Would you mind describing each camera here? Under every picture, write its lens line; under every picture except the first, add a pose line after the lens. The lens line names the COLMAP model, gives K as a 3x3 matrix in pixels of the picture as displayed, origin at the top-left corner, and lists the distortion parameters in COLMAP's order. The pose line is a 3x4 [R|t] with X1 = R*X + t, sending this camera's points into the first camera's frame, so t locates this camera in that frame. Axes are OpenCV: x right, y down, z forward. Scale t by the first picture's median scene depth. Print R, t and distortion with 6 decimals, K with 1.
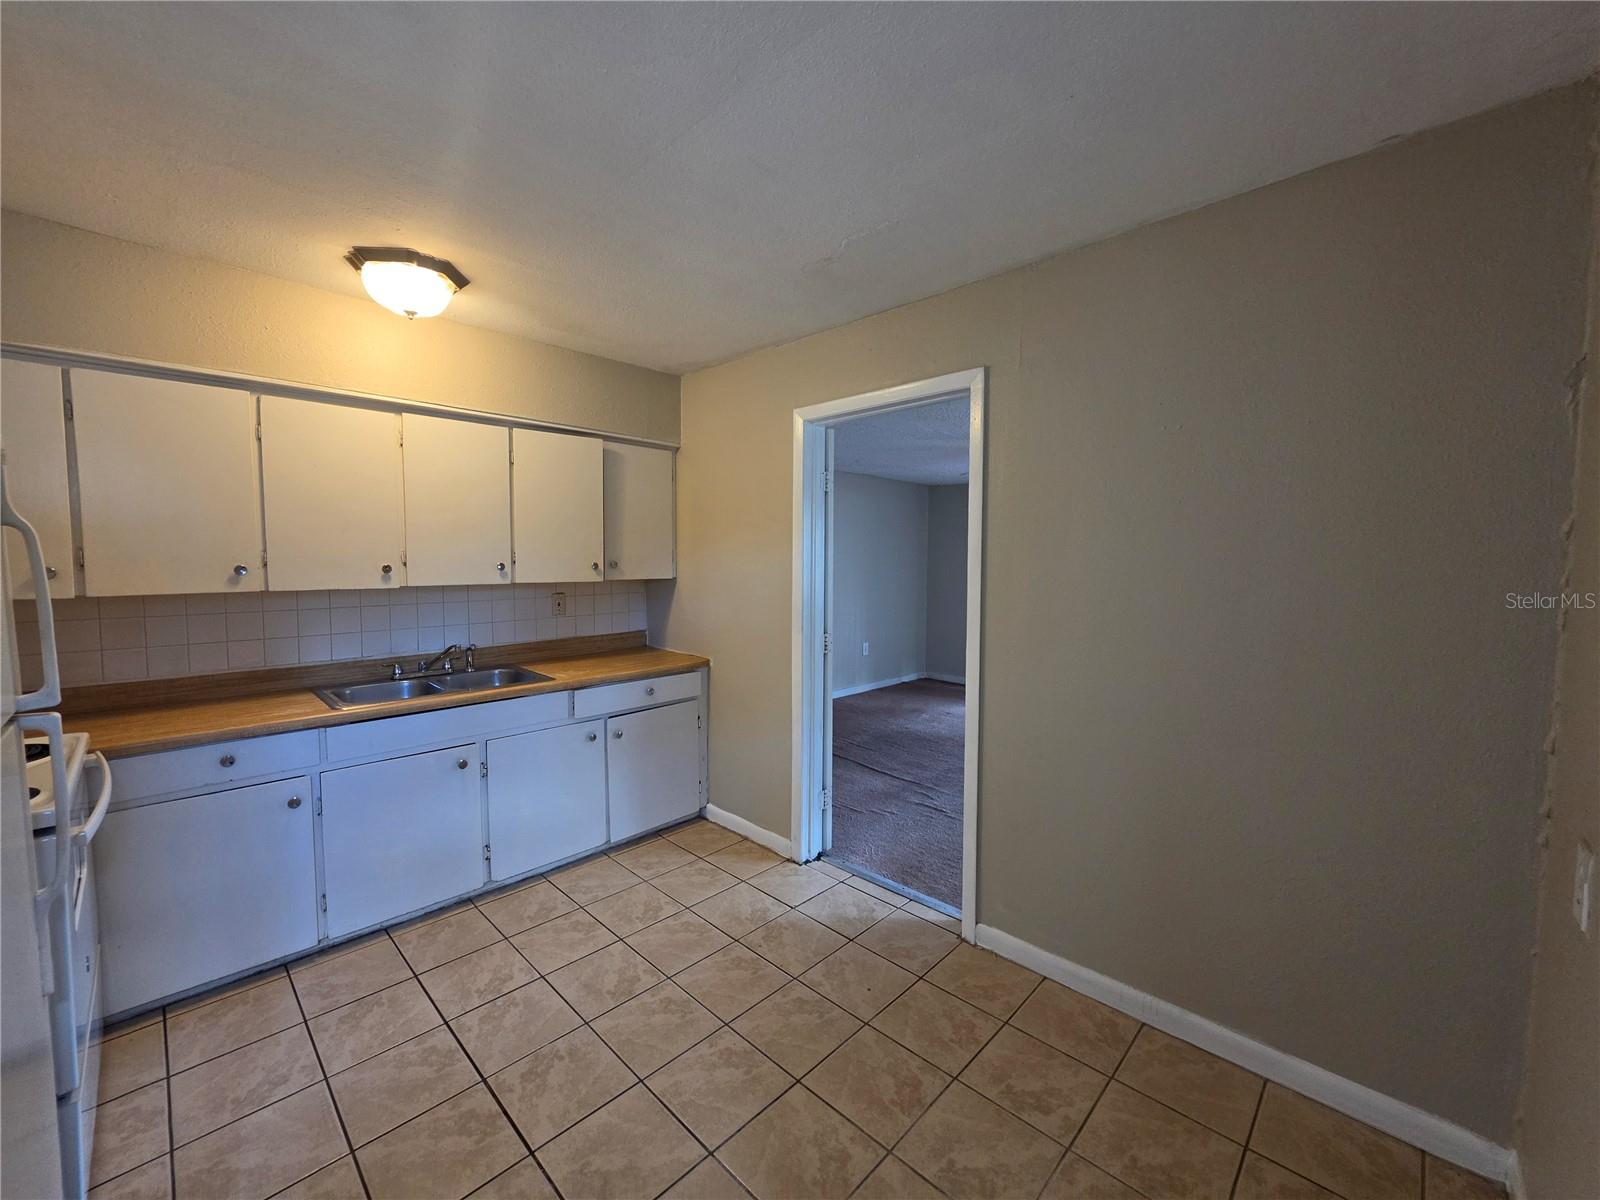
lens RADIAL K [[646.3, 0, 783.4], [0, 646.3, 596.1], [0, 0, 1]] dist [-0.001297, 0.000058]
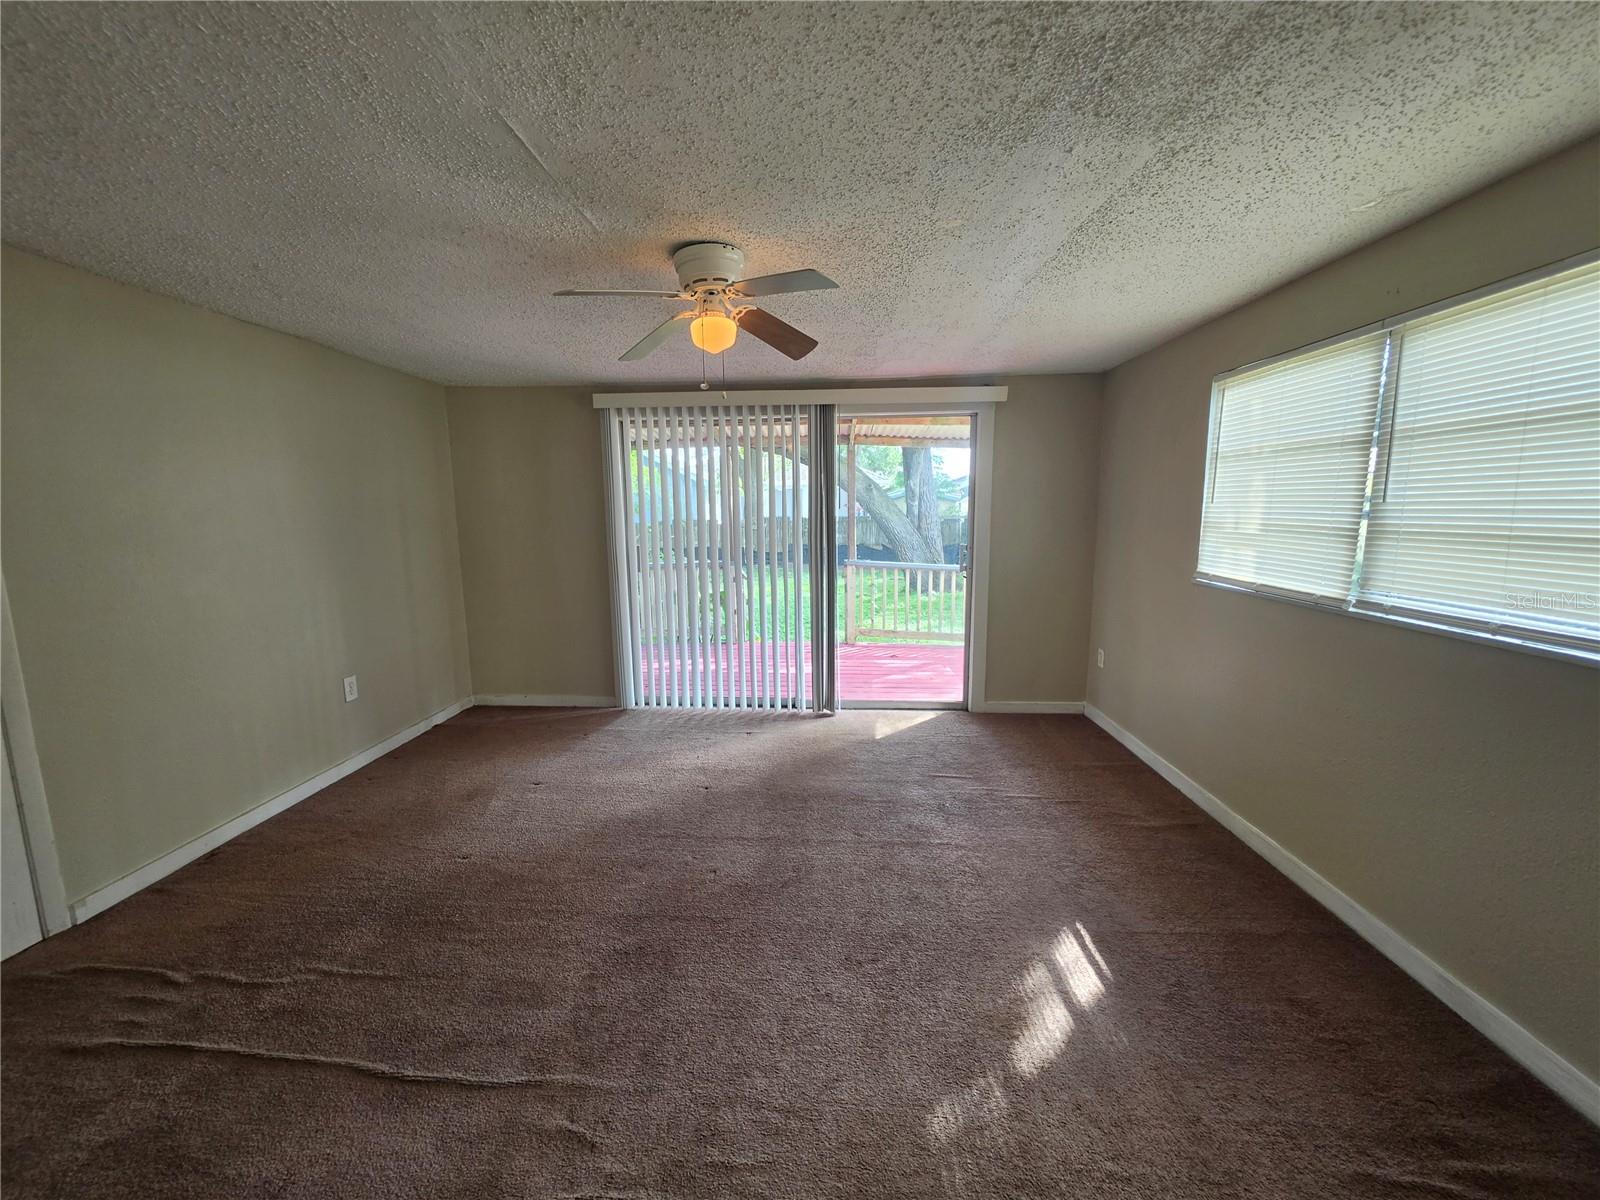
lens RADIAL K [[646.3, 0, 783.4], [0, 646.3, 596.1], [0, 0, 1]] dist [-0.001297, 0.000058]
pose [[0.755262, -0.108040, 0.646457, 0.061335], [0.064887, 0.993800, 0.090283, -0.017251], [-0.652203, -0.026241, 0.757590, 0.378087]]
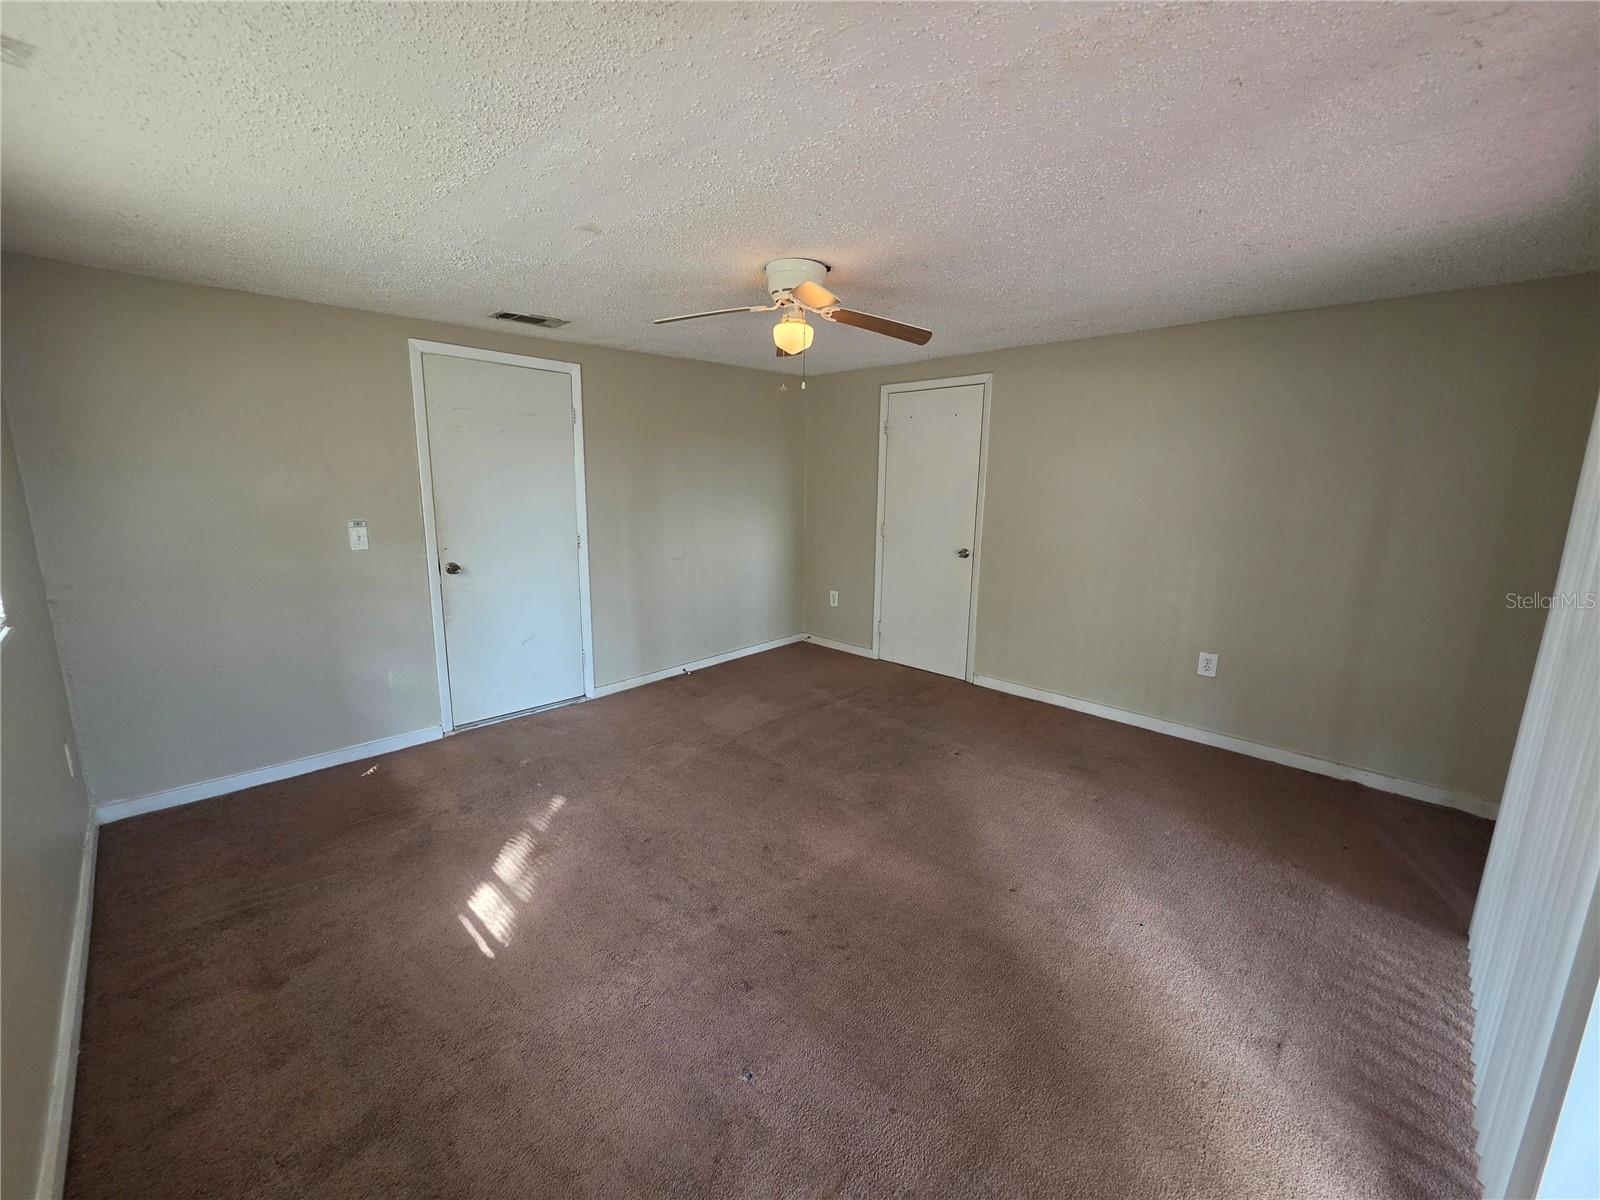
lens RADIAL K [[646.3, 0, 783.4], [0, 646.3, 596.1], [0, 0, 1]] dist [-0.001297, 0.000058]
pose [[-0.001220, 0.182004, -0.983297, 0.635845], [-0.079671, 0.980154, 0.181521, -0.041401], [0.996820, 0.078561, 0.013304, 0.644007]]
